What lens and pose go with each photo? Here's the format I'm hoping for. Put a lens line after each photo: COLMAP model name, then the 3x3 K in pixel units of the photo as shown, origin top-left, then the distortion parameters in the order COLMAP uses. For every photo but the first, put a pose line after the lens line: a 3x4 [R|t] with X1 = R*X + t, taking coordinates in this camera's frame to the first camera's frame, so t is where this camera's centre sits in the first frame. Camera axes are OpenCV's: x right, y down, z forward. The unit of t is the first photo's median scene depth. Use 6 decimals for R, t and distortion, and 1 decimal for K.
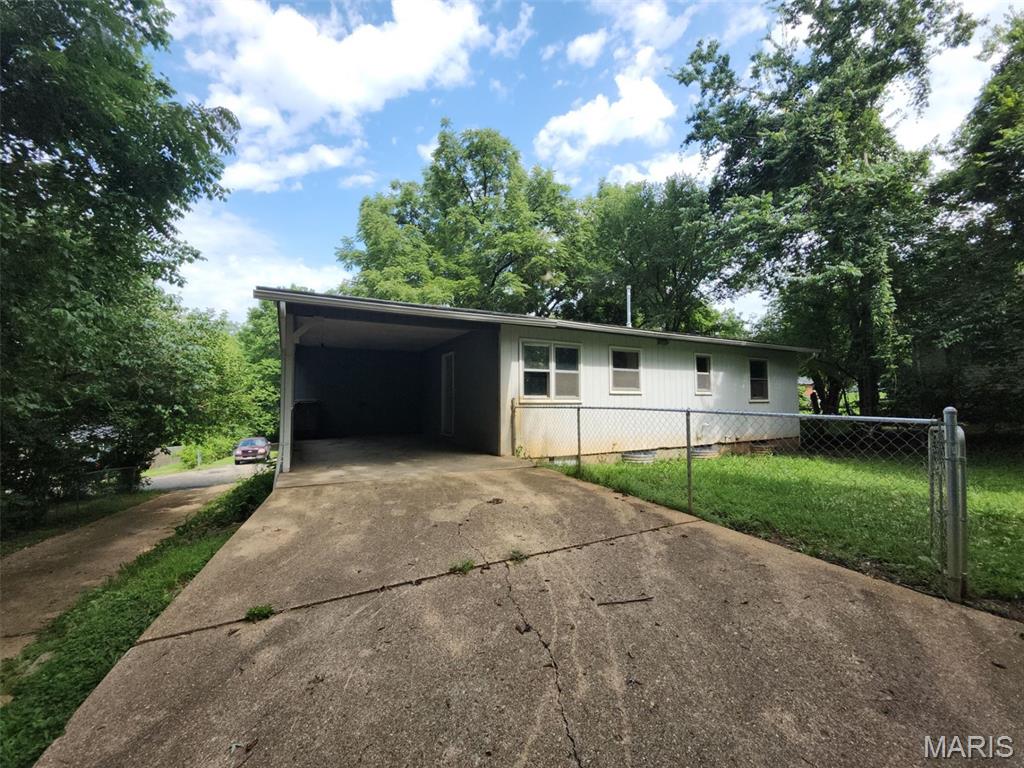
lens RADIAL K [[406.8, 0, 515.1], [0, 406.8, 390.8], [0, 0, 1]] dist [-0.004067, -0.000778]
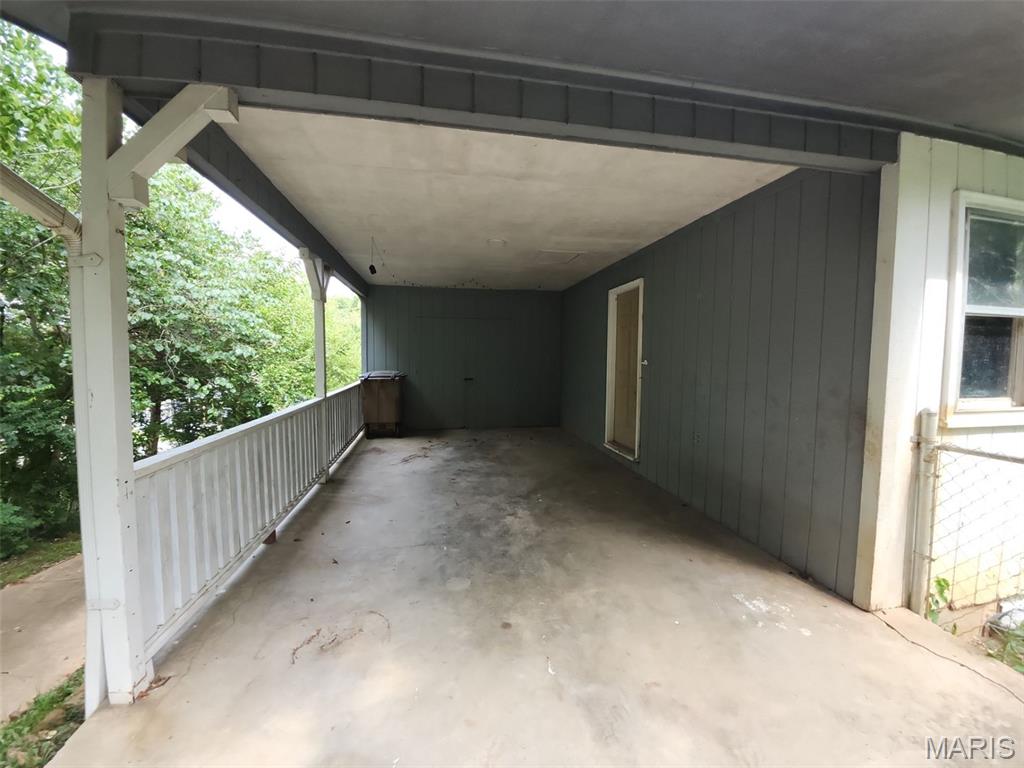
lens RADIAL K [[406.8, 0, 509.8], [0, 406.8, 383.8], [0, 0, 1]] dist [-0.004067, -0.000778]
pose [[0.956678, 0.028410, -0.289758, -0.194479], [-0.002975, 0.996130, 0.087846, -0.024765], [0.291132, -0.083178, 0.953060, 0.639074]]
